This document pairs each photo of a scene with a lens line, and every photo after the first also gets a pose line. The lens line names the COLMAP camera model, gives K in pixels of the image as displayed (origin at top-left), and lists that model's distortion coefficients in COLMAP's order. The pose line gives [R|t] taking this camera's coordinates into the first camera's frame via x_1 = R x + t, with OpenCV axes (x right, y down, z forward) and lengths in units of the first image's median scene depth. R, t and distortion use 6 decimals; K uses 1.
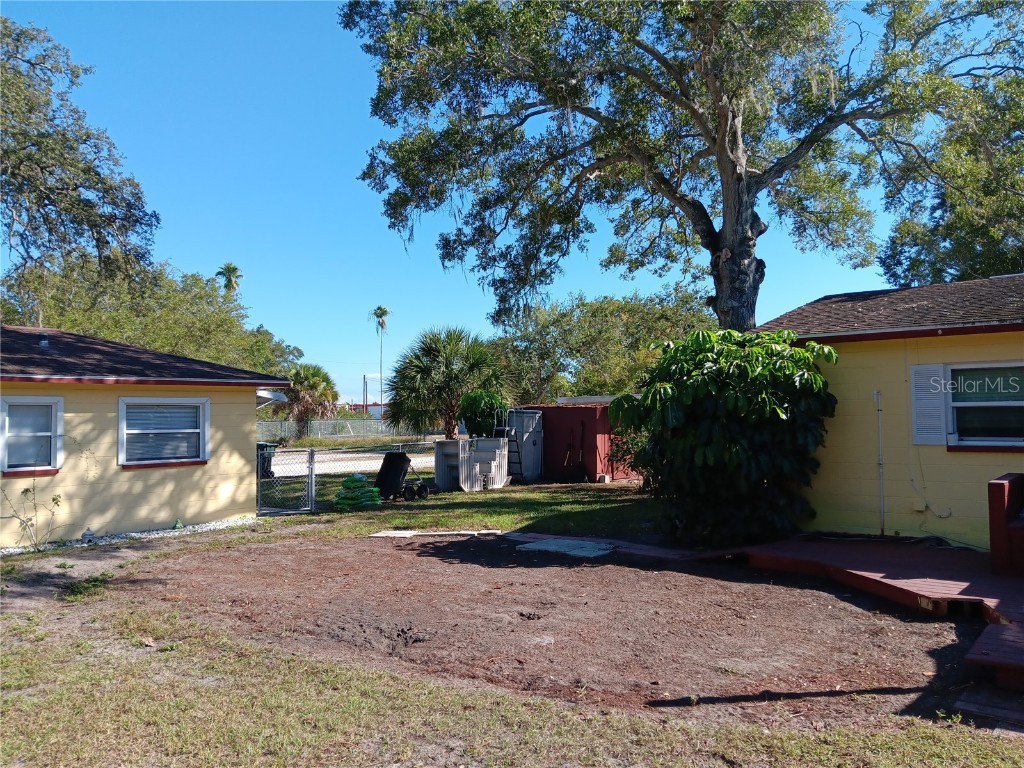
lens RADIAL K [[808.7, 0, 511.0], [0, 808.7, 387.7], [0, 0, 1]] dist [0.072459, -0.120927]
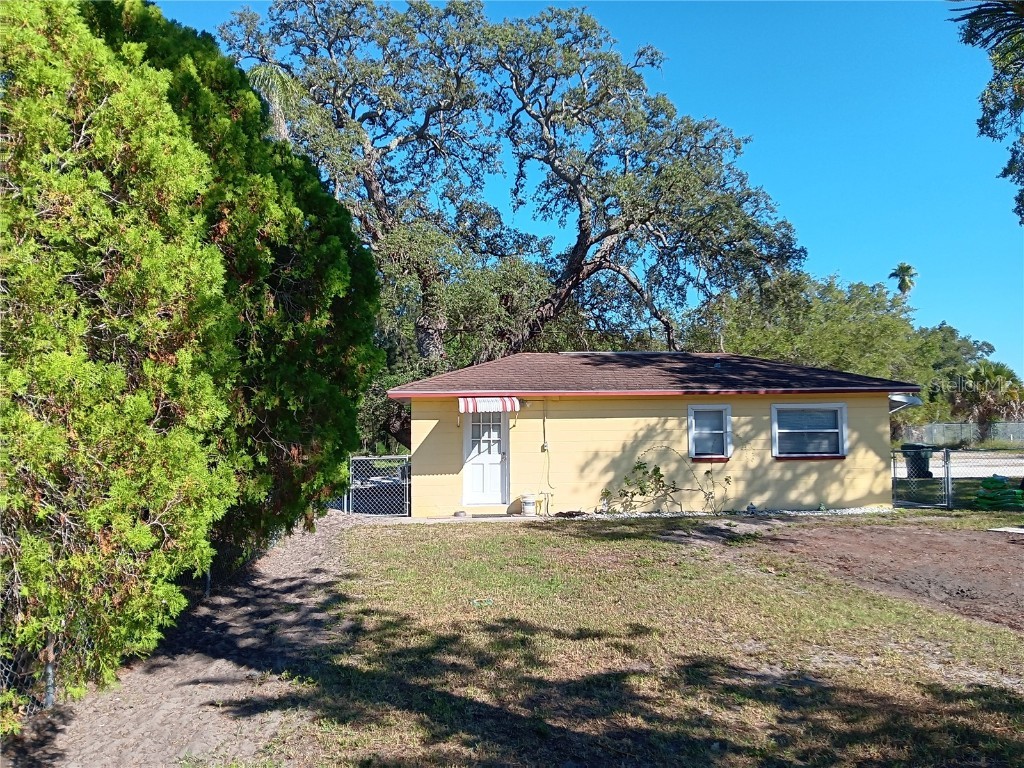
lens RADIAL K [[771.9, 0, 488.0], [0, 771.9, 384.6], [0, 0, 1]] dist [0.123594, -0.254589]
pose [[0.675453, -0.036688, -0.736490, 0.120176], [0.030195, 0.999300, -0.022087, -0.005025], [0.736784, -0.007319, 0.676088, -0.151954]]
